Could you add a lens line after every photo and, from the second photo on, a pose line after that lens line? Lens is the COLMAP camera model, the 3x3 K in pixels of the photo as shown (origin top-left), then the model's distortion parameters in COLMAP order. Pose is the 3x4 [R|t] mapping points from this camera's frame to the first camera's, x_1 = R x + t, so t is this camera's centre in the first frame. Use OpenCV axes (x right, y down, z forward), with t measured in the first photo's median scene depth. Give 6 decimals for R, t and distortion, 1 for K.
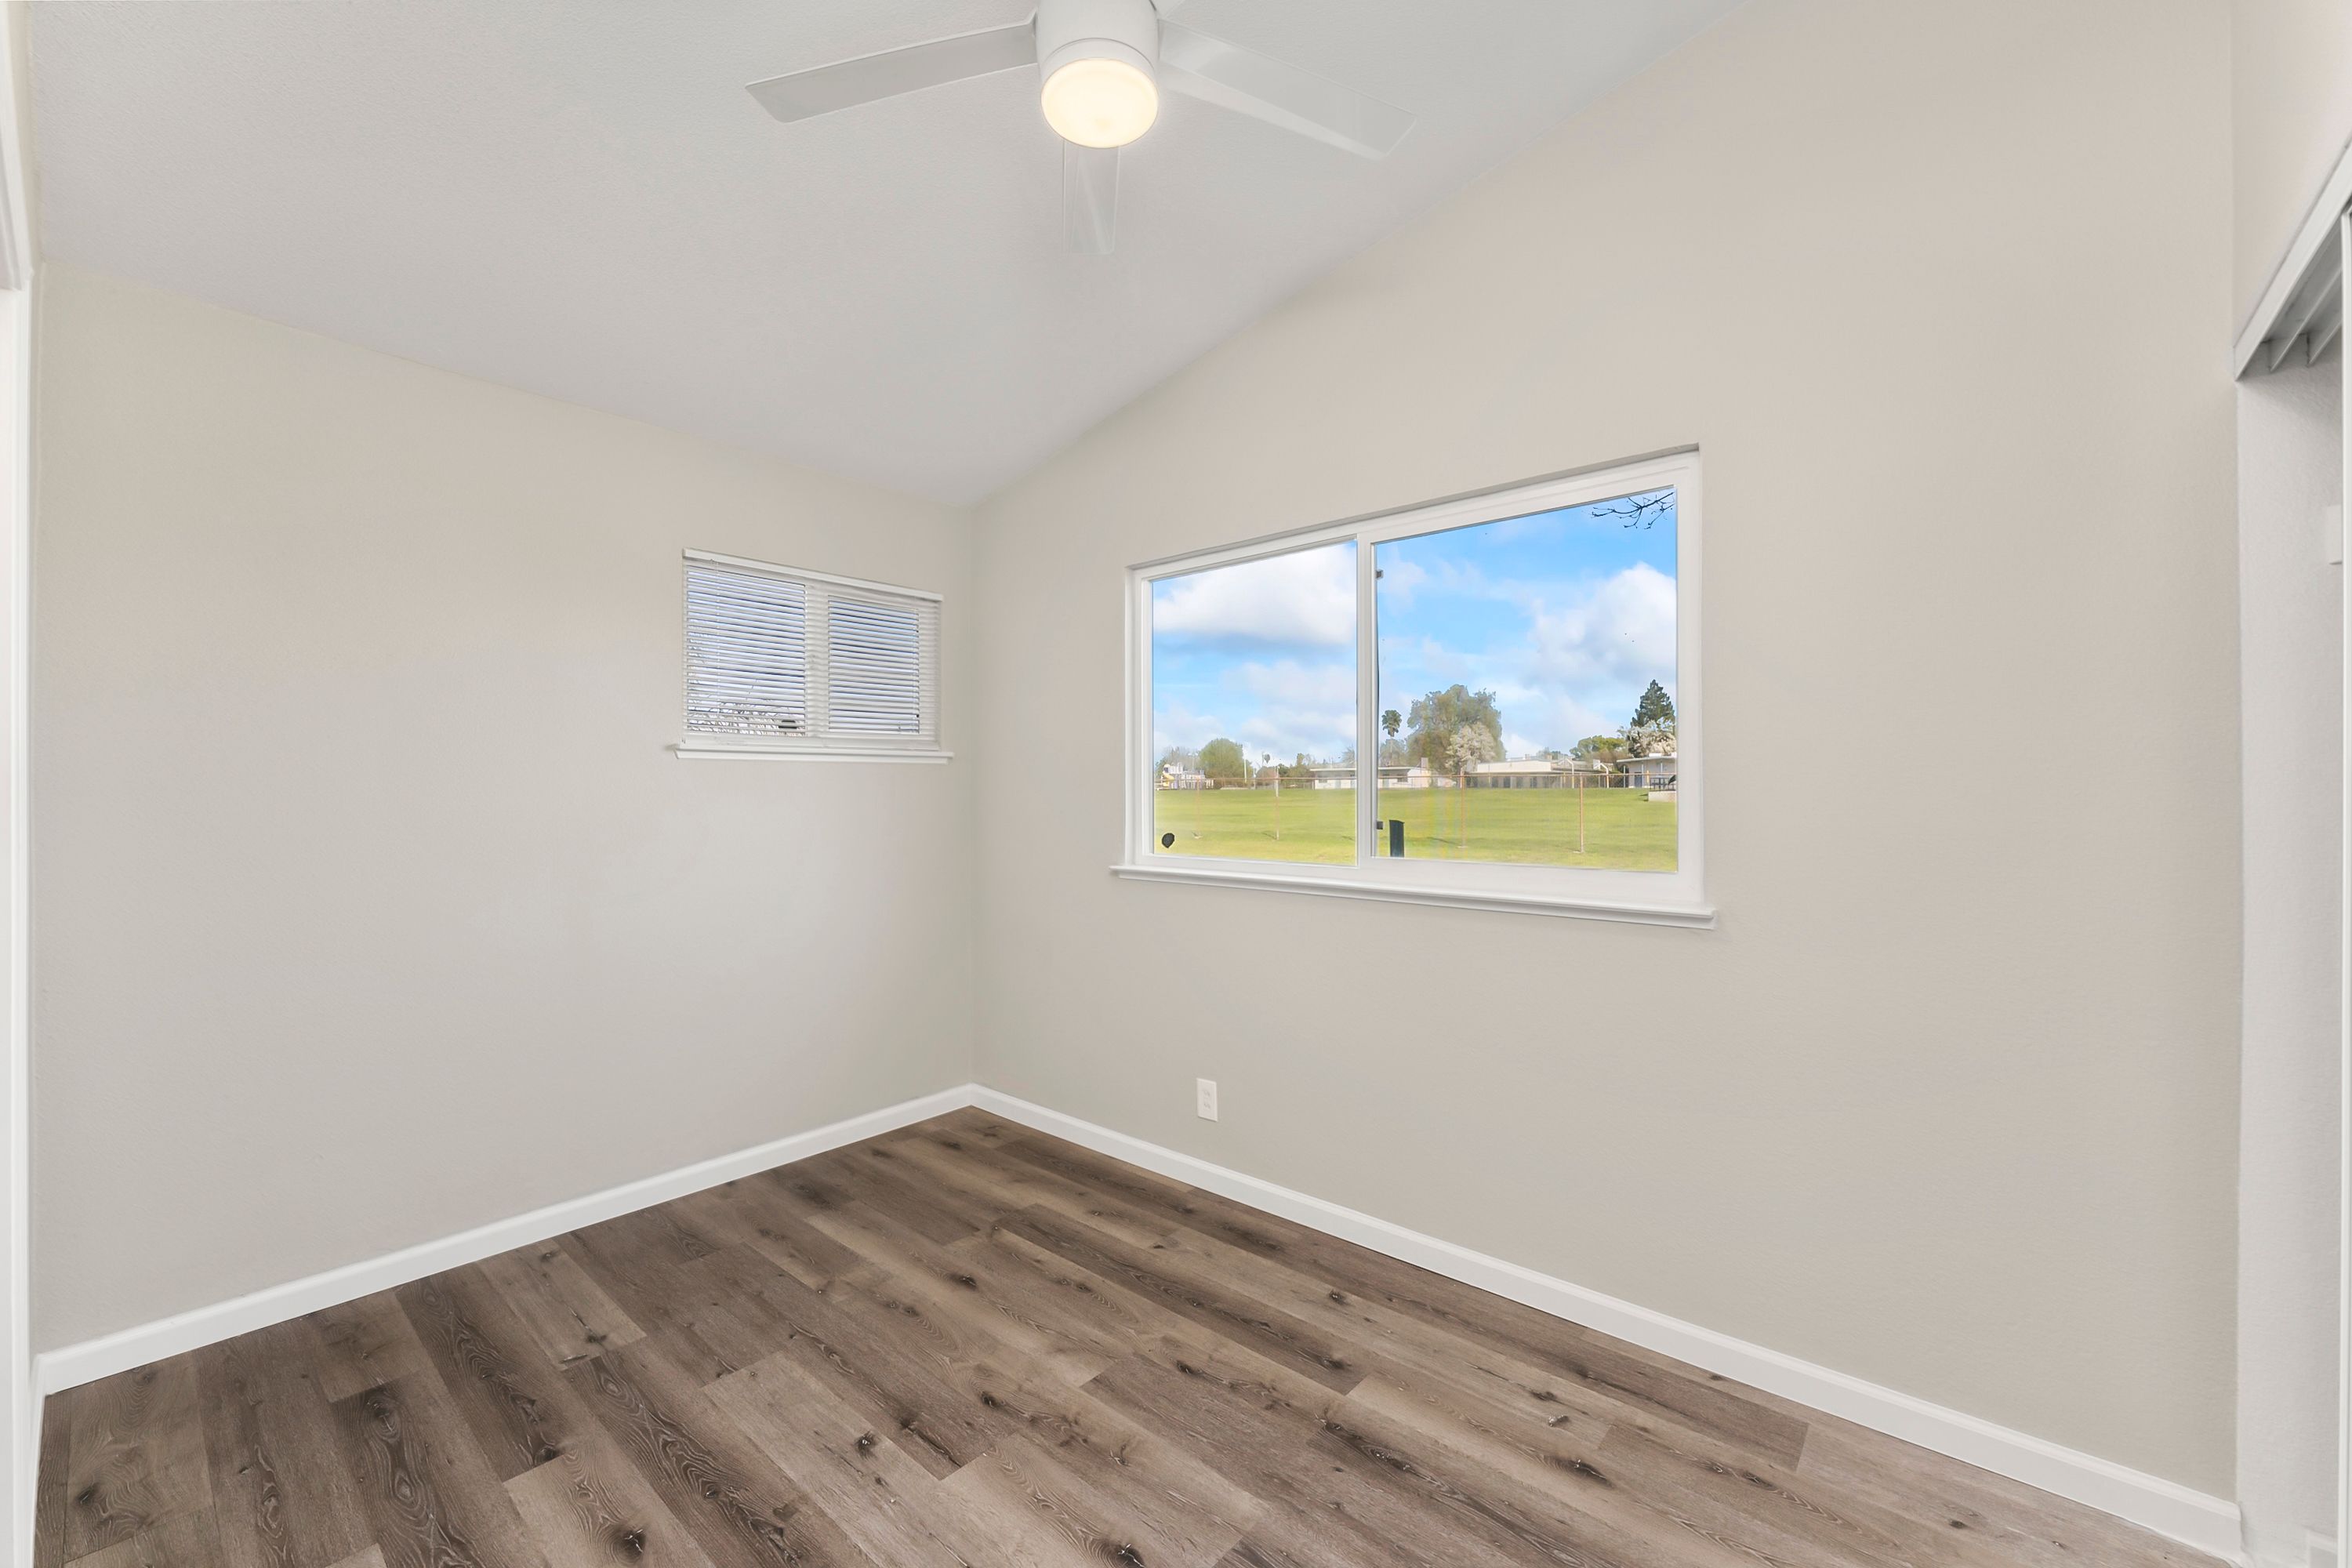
lens RADIAL K [[948.1, 0, 1166.3], [0, 948.1, 788.8], [0, 0, 1]] dist [0.007397, -0.000676]
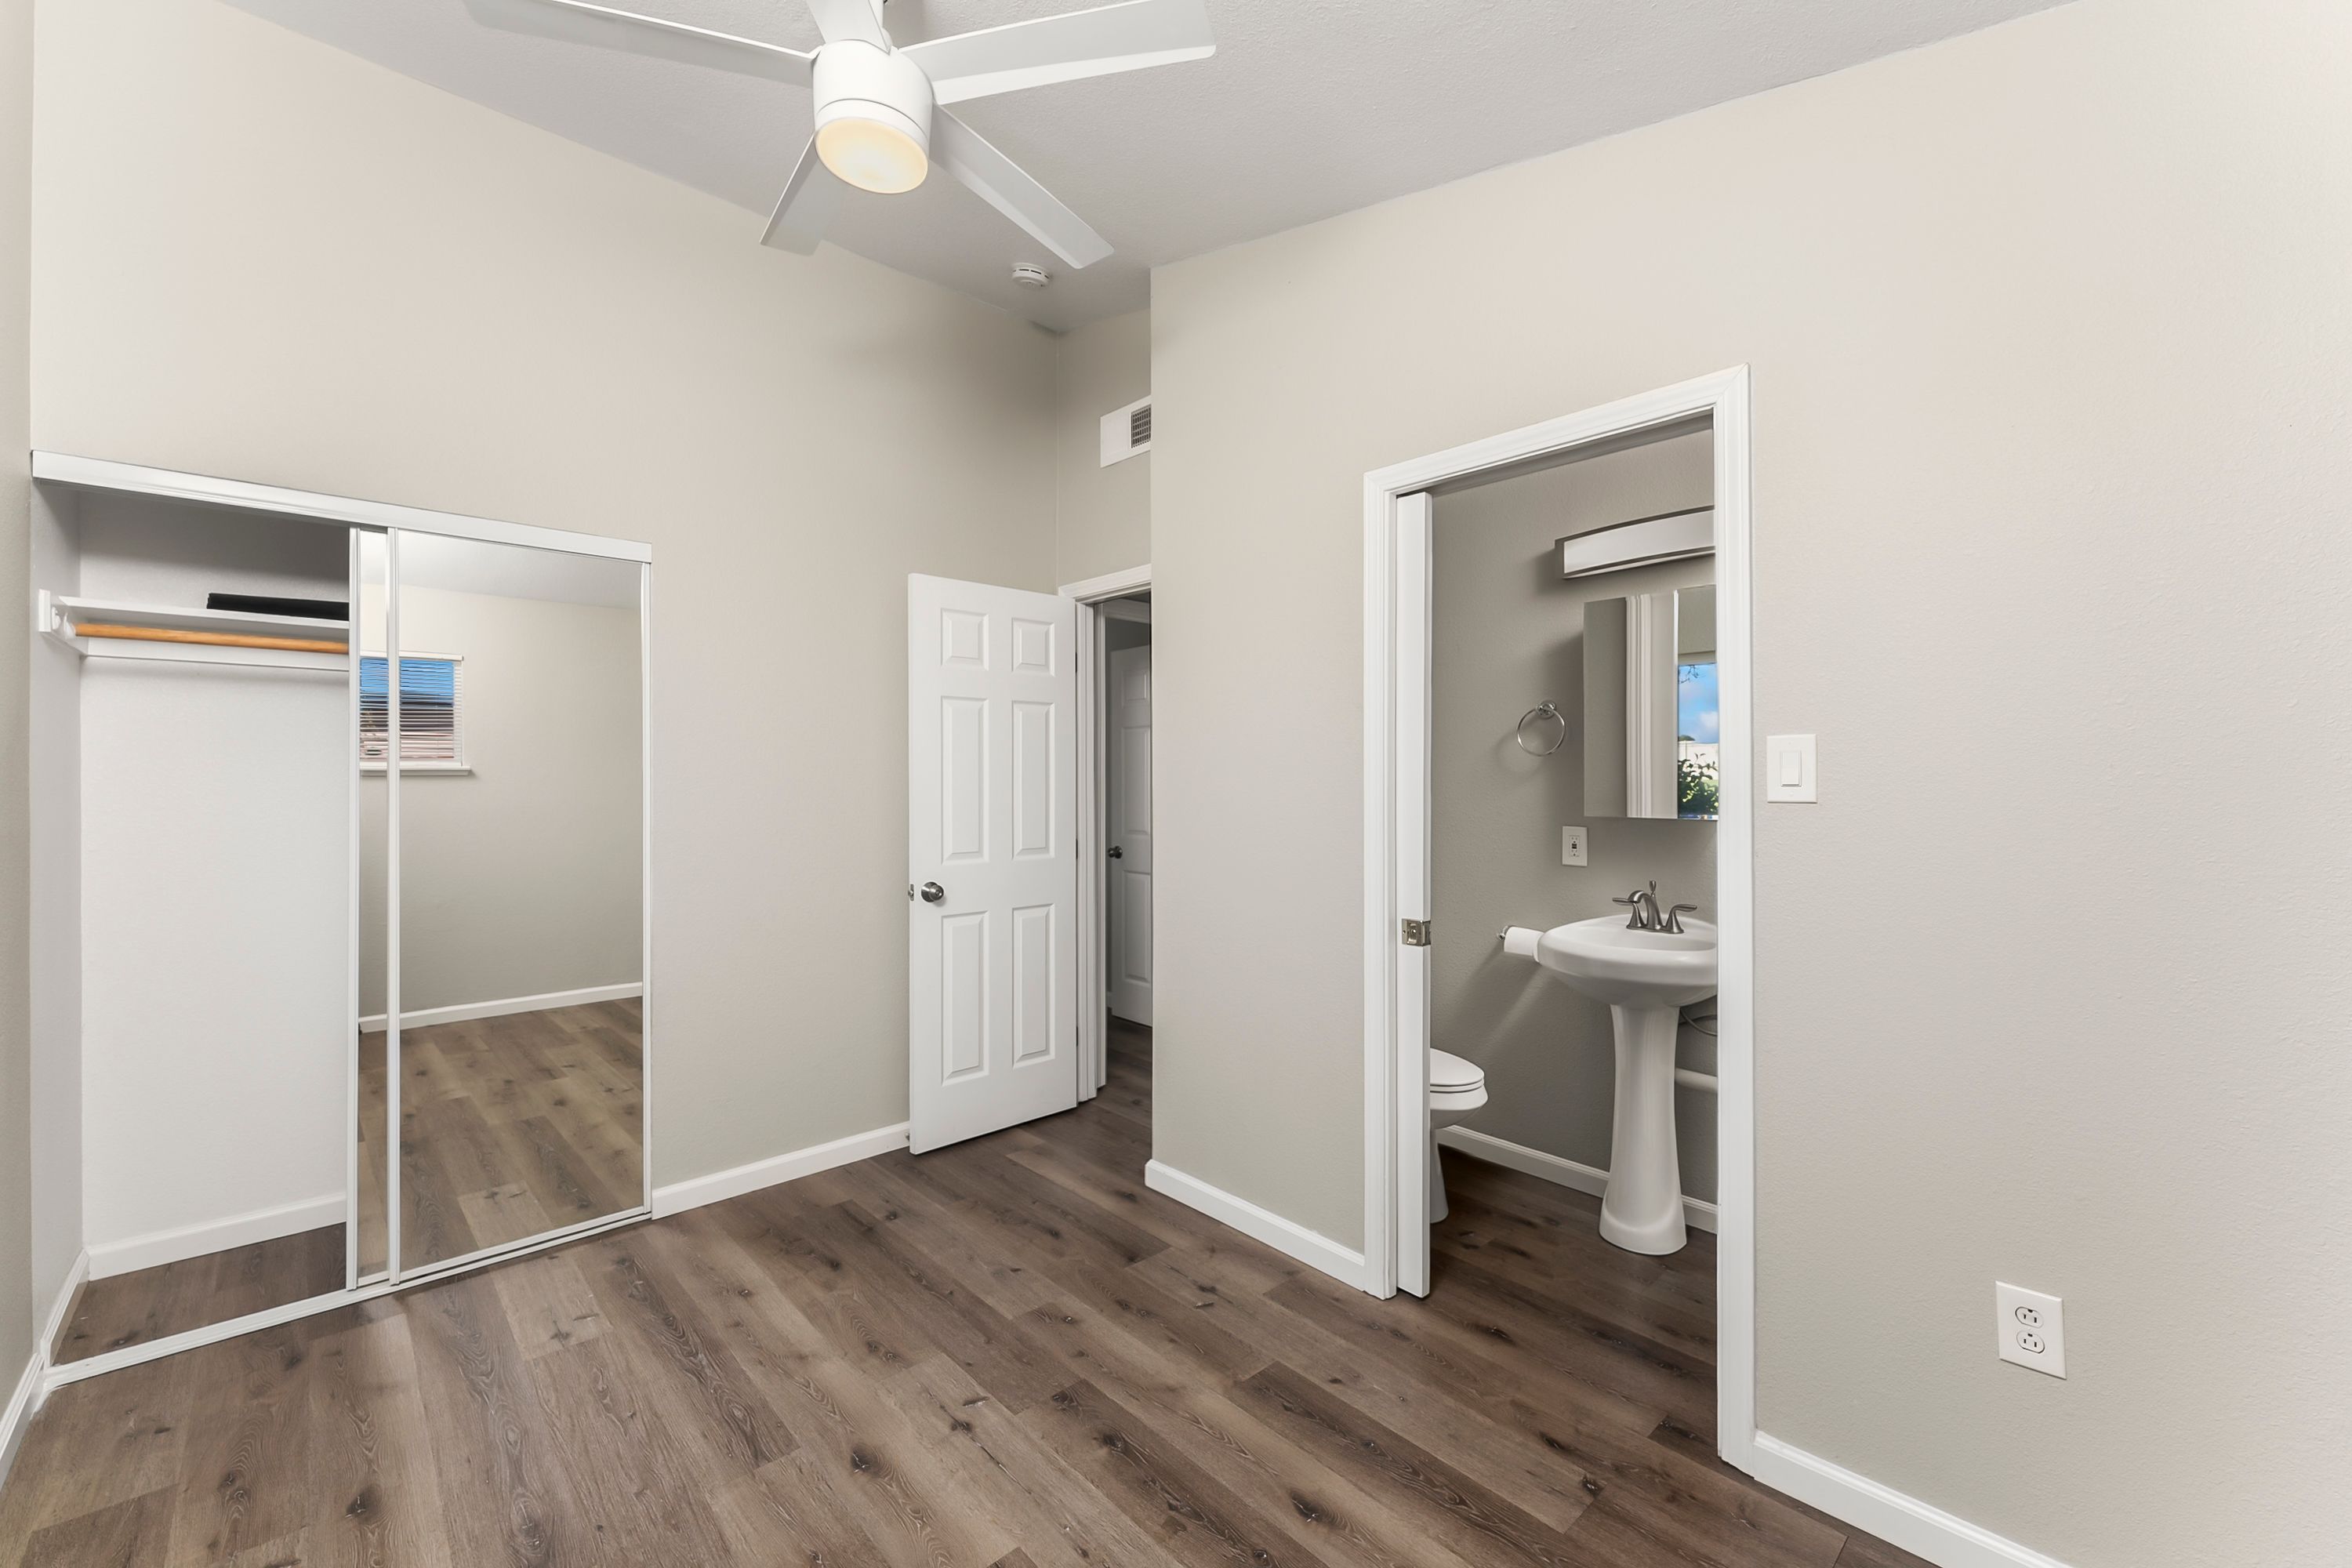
lens RADIAL K [[948.1, 0, 1176.9], [0, 948.1, 777.6], [0, 0, 1]] dist [0.007397, -0.000676]
pose [[-0.994624, 0.005951, 0.103381, -0.379245], [0.005415, 0.999970, -0.005471, -0.007182], [-0.103410, -0.004881, -0.994627, 1.475602]]
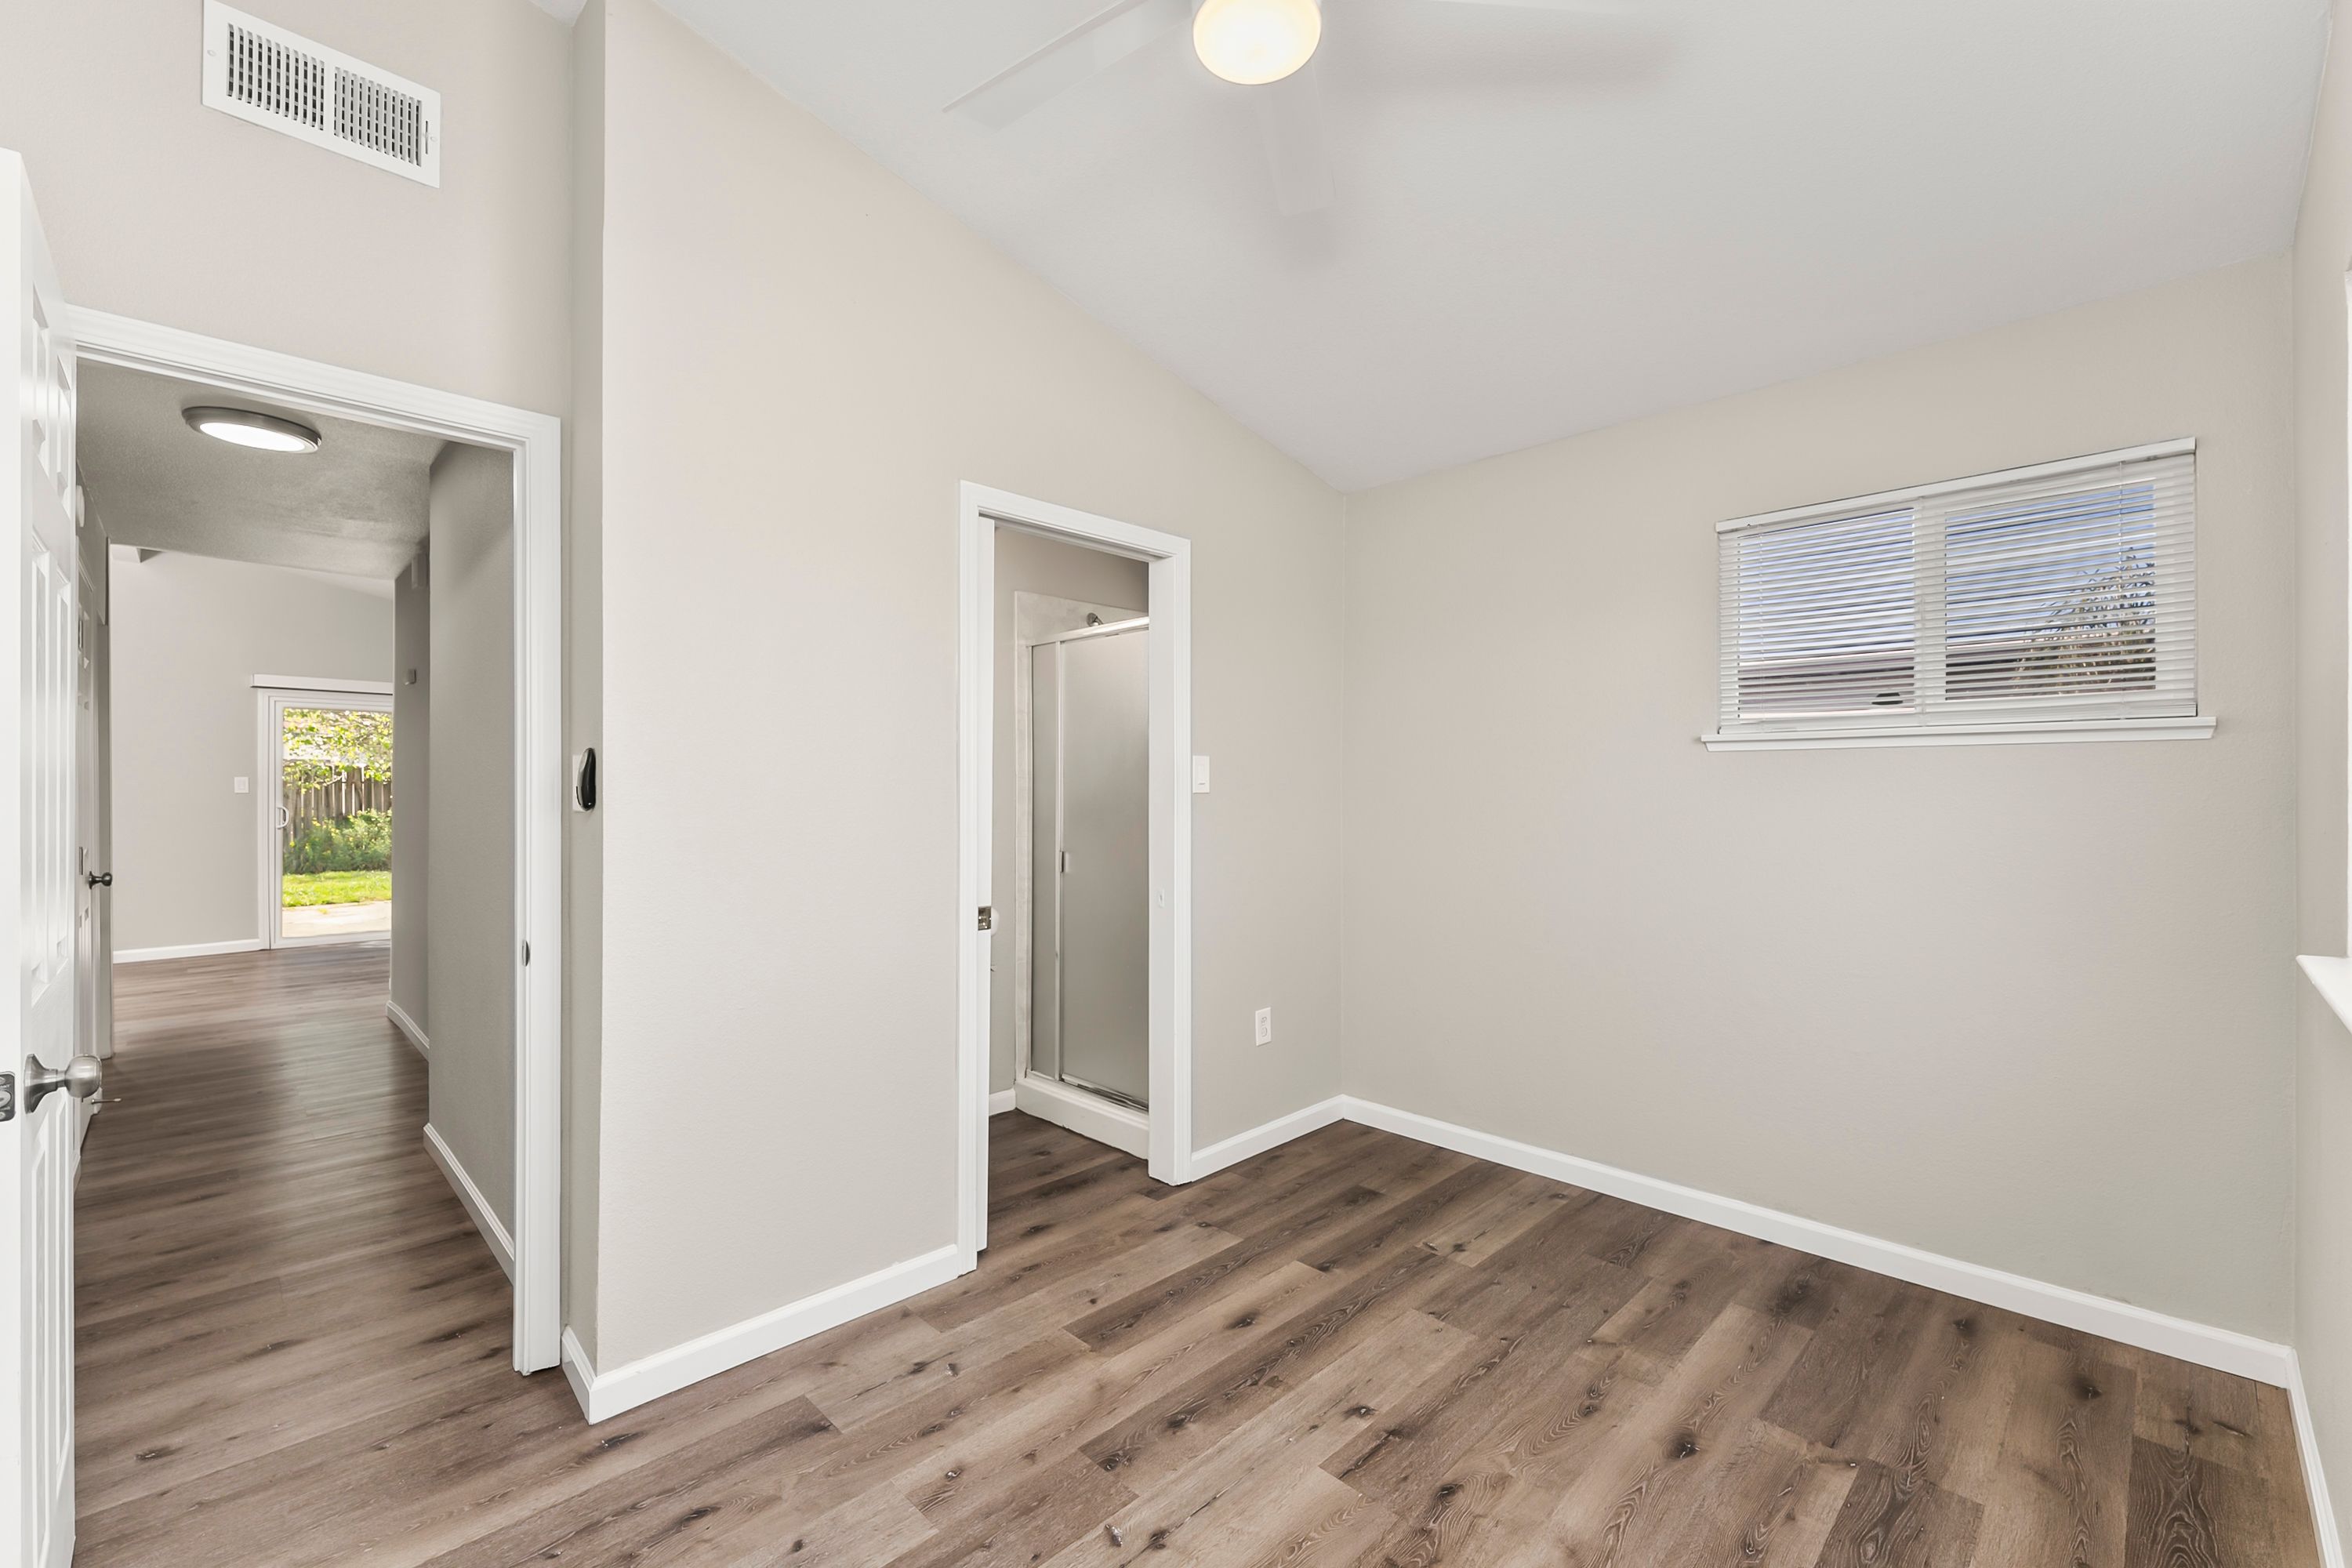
lens RADIAL K [[978.9, 0, 1160.6], [0, 978.9, 793.8], [0, 0, 1]] dist [0.001681, 0.000351]
pose [[-0.075572, 0.009523, -0.997095, 0.631415], [0.003850, 0.999950, 0.009259, -0.002272], [0.997133, -0.003139, -0.075605, 0.708729]]
